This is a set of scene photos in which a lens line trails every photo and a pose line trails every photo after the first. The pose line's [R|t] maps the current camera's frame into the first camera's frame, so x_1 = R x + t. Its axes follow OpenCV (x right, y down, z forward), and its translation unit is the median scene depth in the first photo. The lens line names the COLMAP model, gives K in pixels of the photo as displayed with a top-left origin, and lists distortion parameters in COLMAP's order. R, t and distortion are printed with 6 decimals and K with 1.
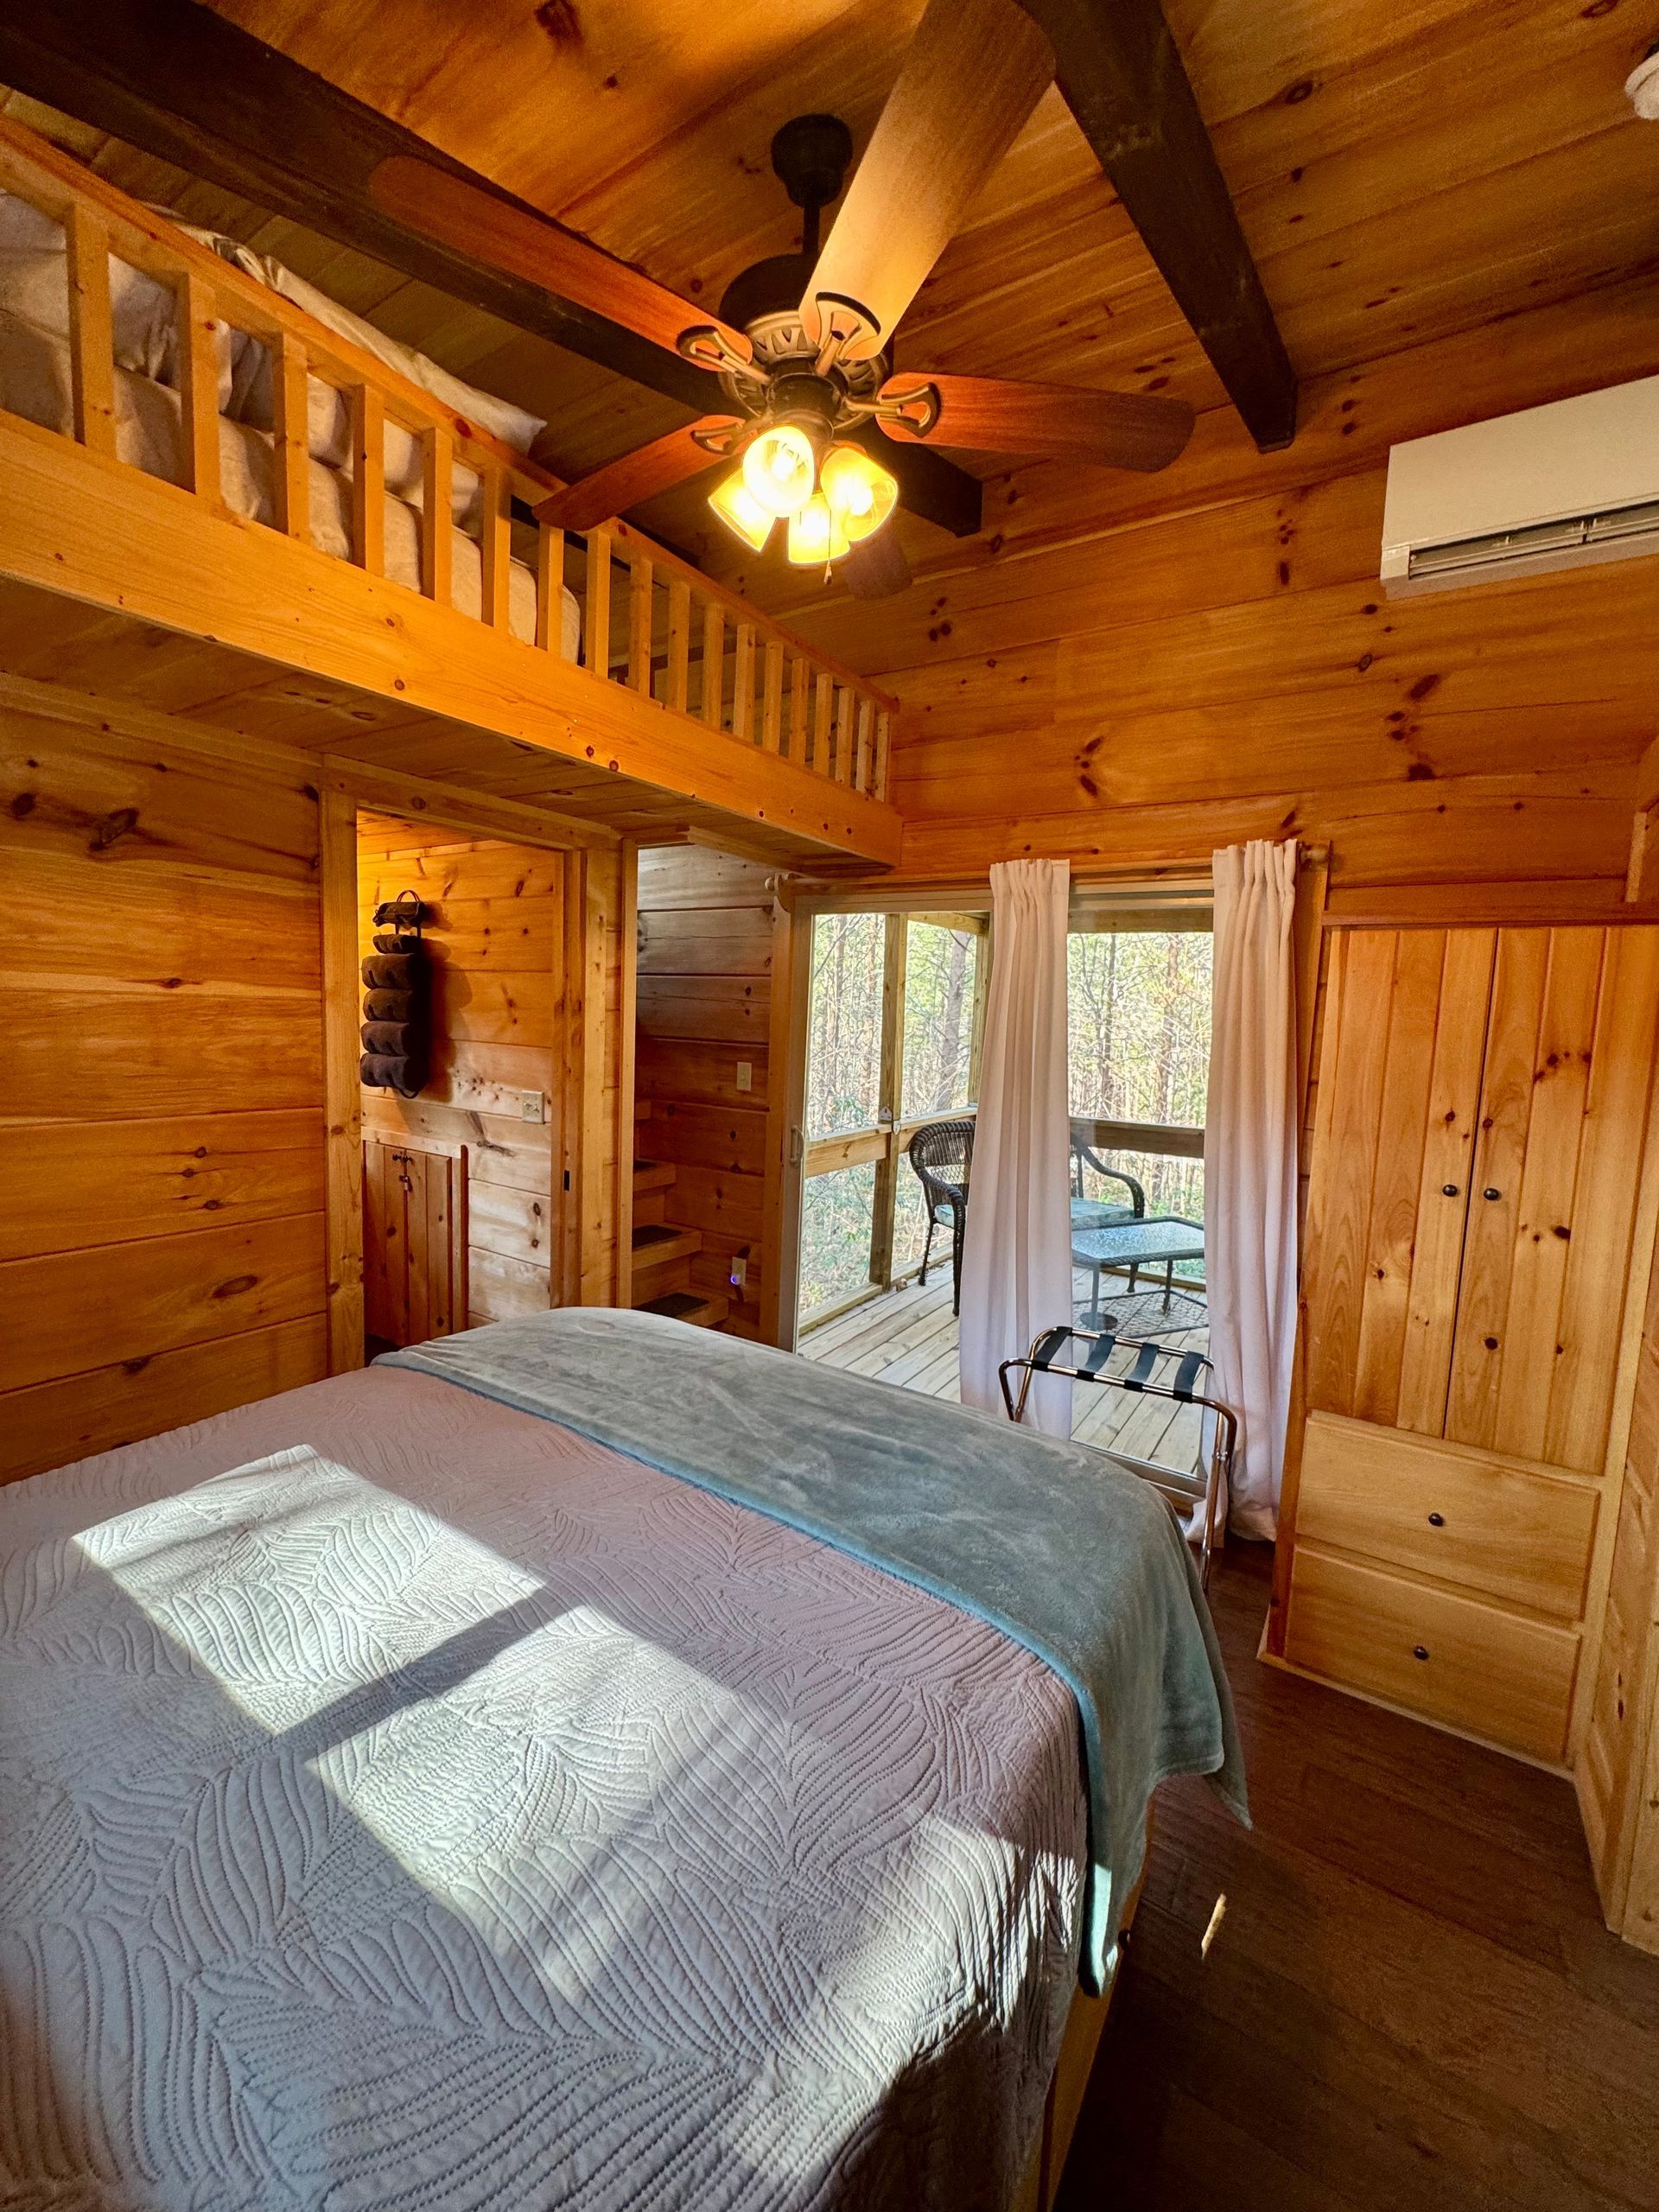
lens RADIAL K [[884.0, 0, 823.8], [0, 884.0, 1104.1], [0, 0, 1]] dist [-0.002974, -0.000044]
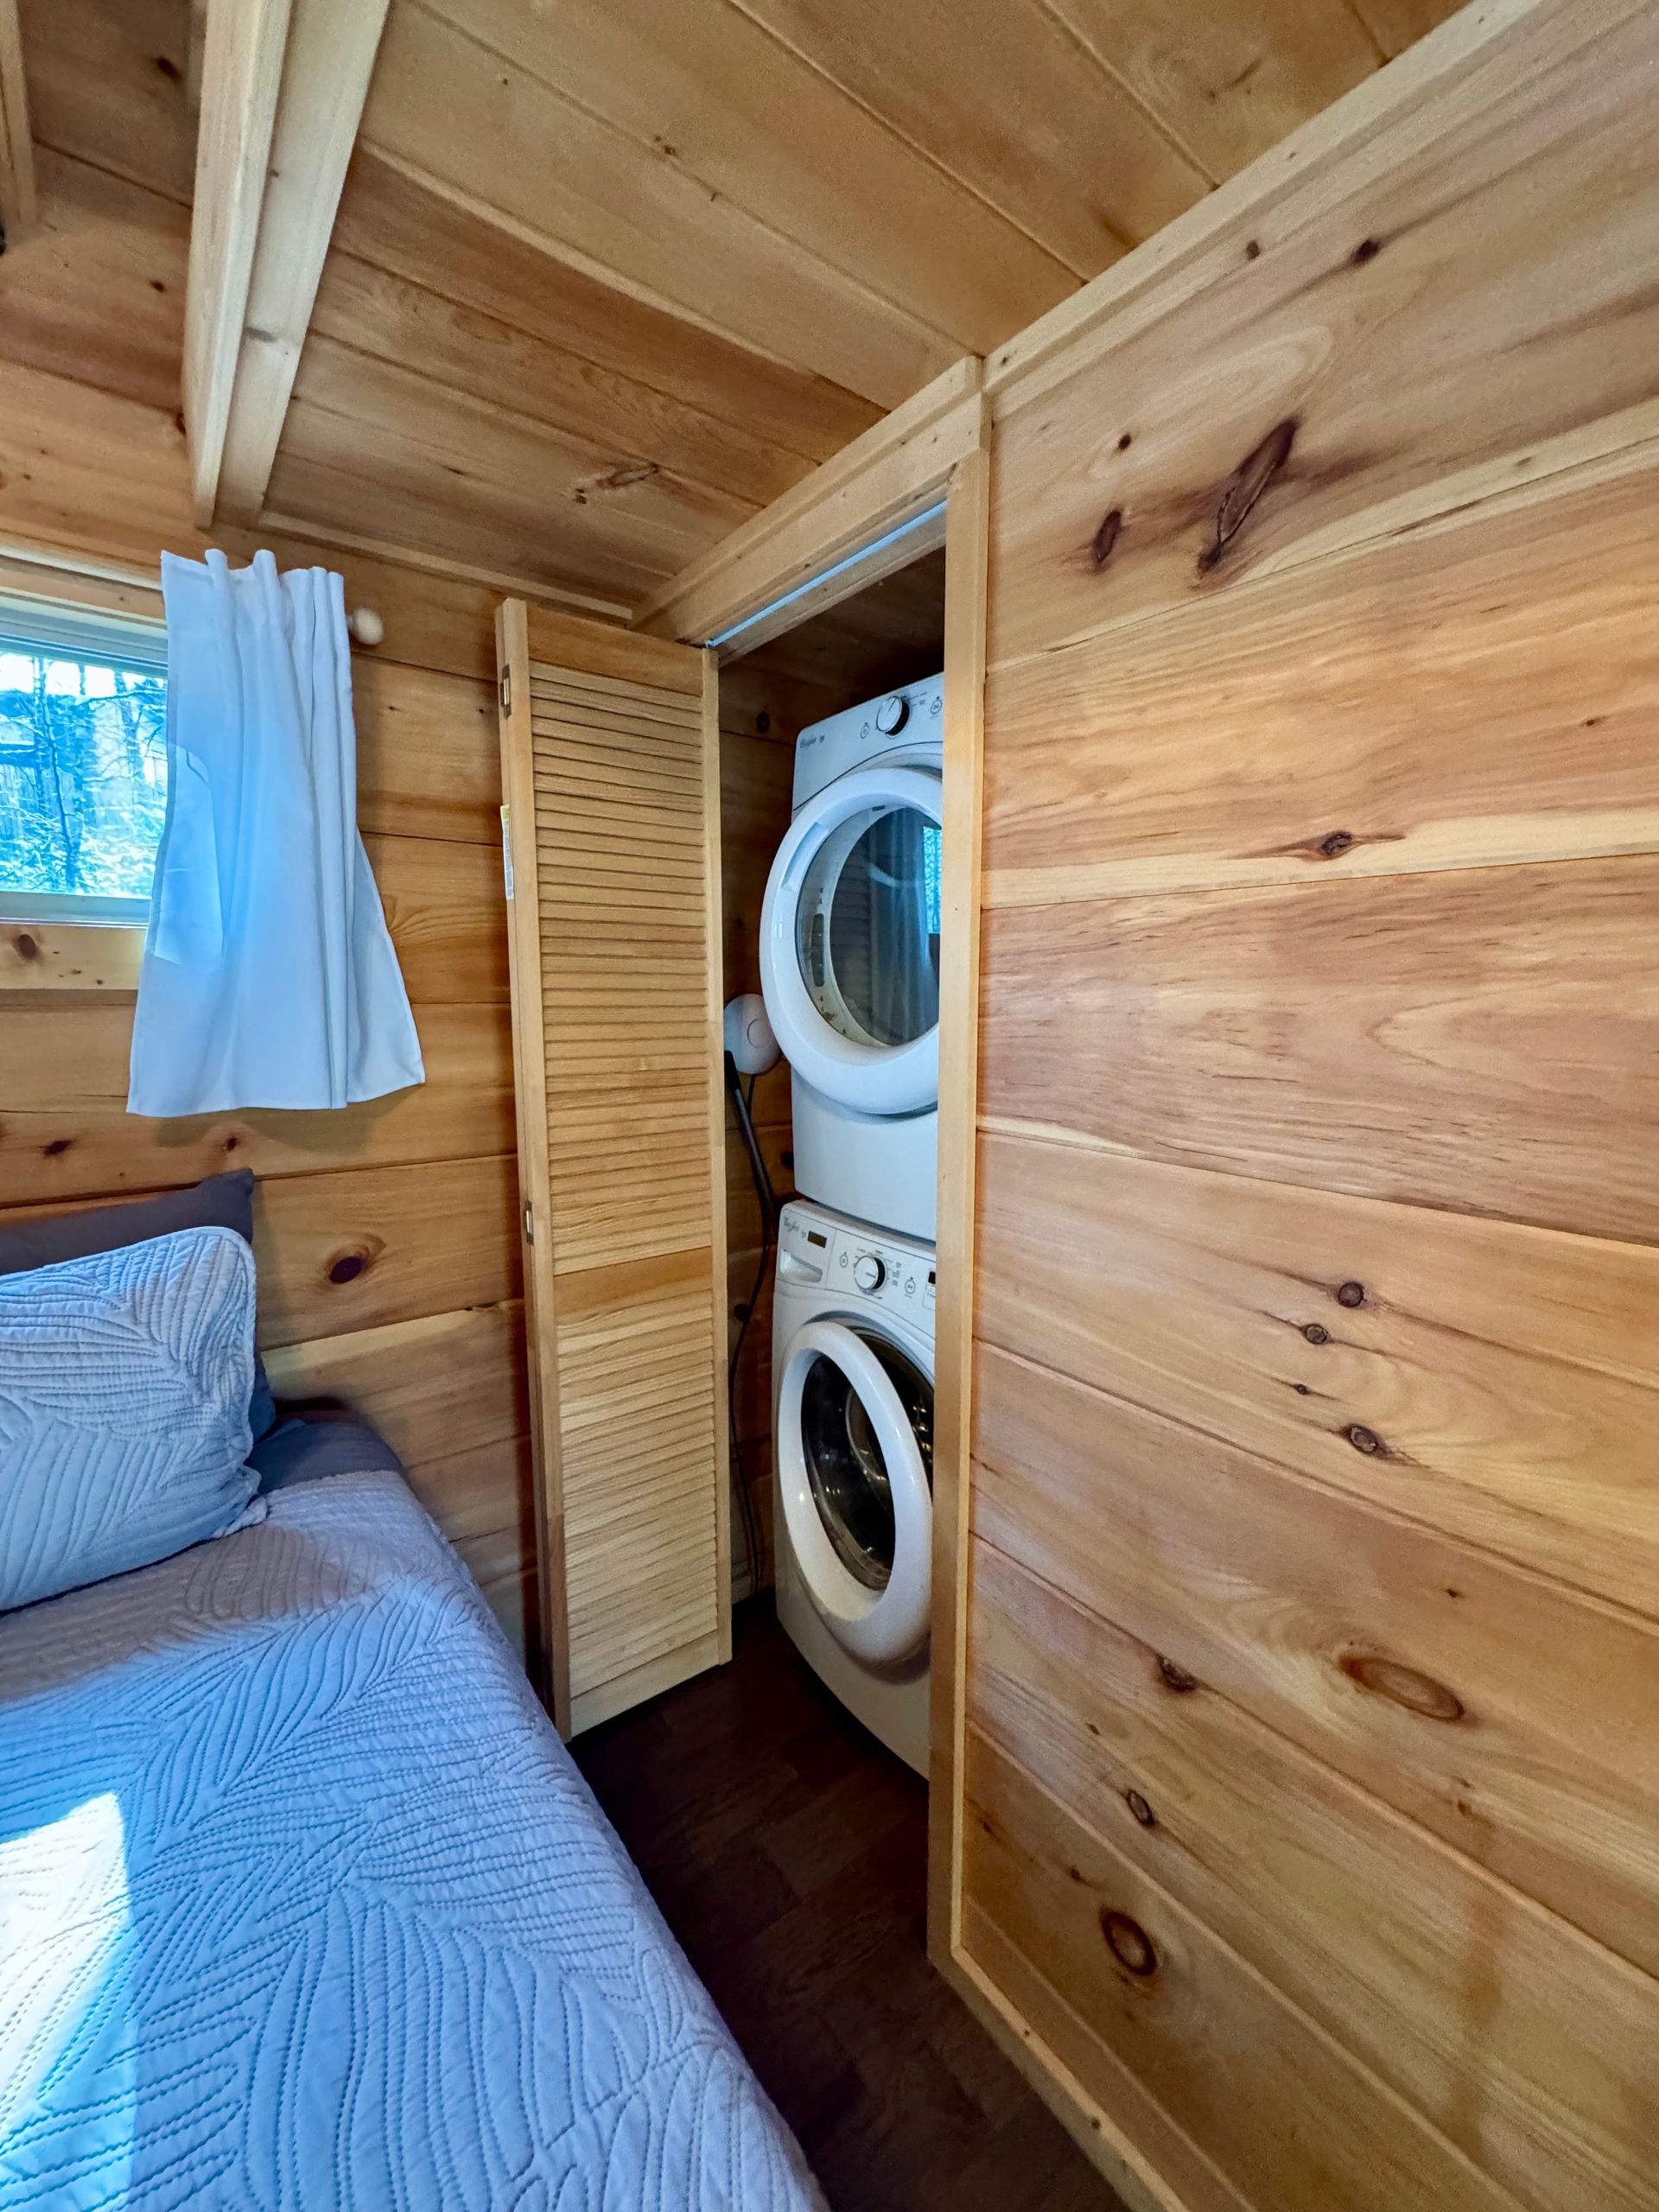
lens RADIAL K [[884.0, 0, 823.8], [0, 884.0, 1104.1], [0, 0, 1]] dist [-0.002974, -0.000044]
pose [[-0.326165, 0.081445, -0.941798, -0.294179], [-0.113509, 0.985699, 0.124552, -0.048908], [0.938473, 0.147526, -0.312256, 0.932367]]
